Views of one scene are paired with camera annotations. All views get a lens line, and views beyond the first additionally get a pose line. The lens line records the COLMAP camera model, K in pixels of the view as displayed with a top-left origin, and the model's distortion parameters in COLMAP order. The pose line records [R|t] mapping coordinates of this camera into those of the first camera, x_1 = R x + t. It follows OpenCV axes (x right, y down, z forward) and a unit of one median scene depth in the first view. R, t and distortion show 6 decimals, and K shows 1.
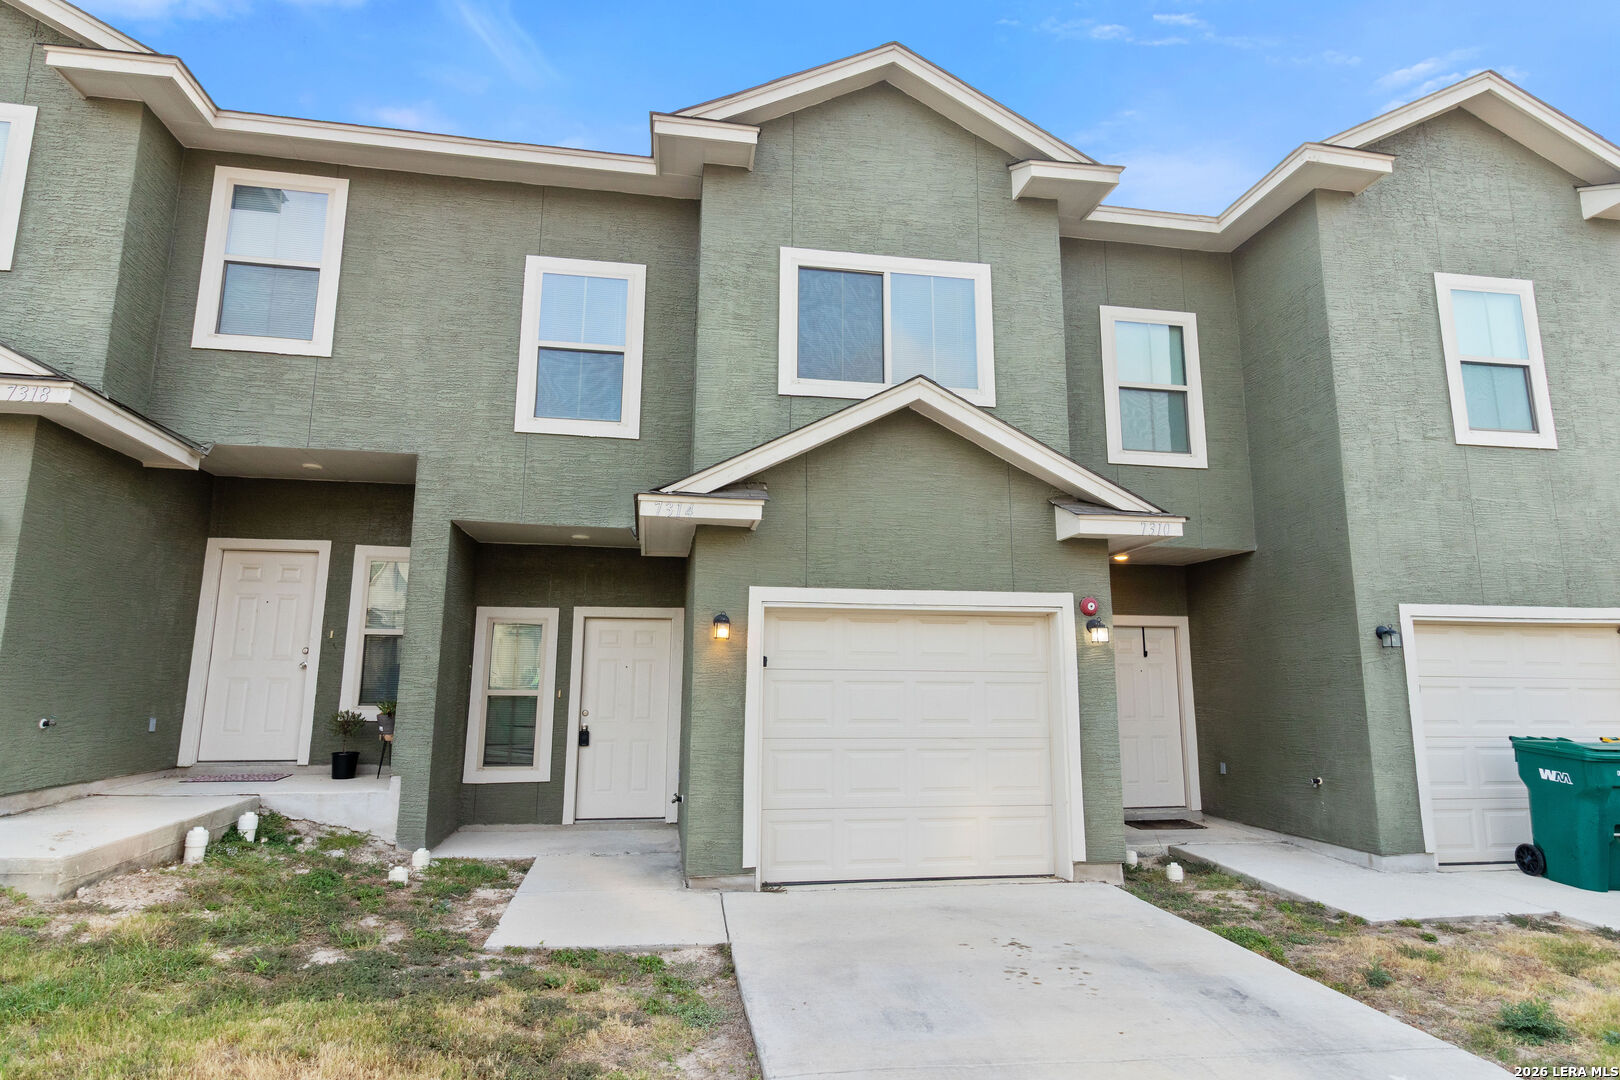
lens RADIAL K [[887.4, 0, 809.1], [0, 887.4, 546.2], [0, 0, 1]] dist [0.001105, 0.001395]
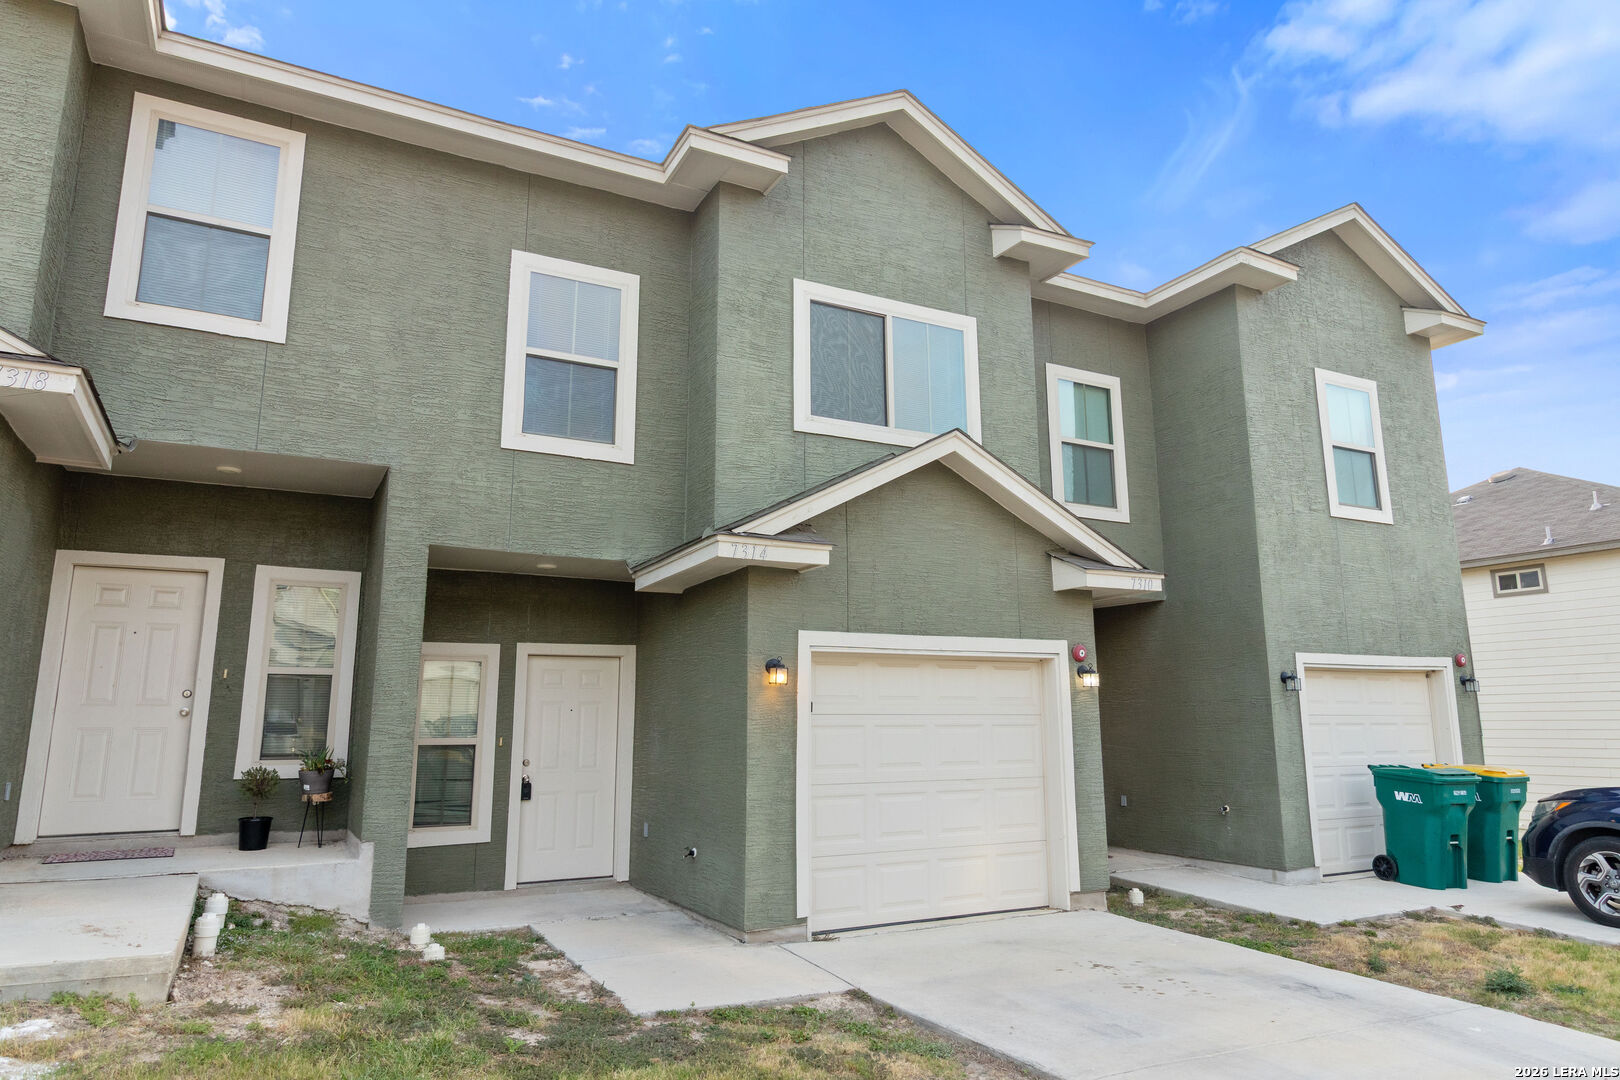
lens RADIAL K [[1011.6, 0, 804.4], [0, 1011.6, 545.5], [0, 0, 1]] dist [-0.001039, 0.003473]
pose [[0.949798, 0.043624, 0.309809, -0.357748], [-0.039406, 0.999026, -0.019864, -0.023145], [-0.310373, 0.006659, 0.950591, -0.057563]]
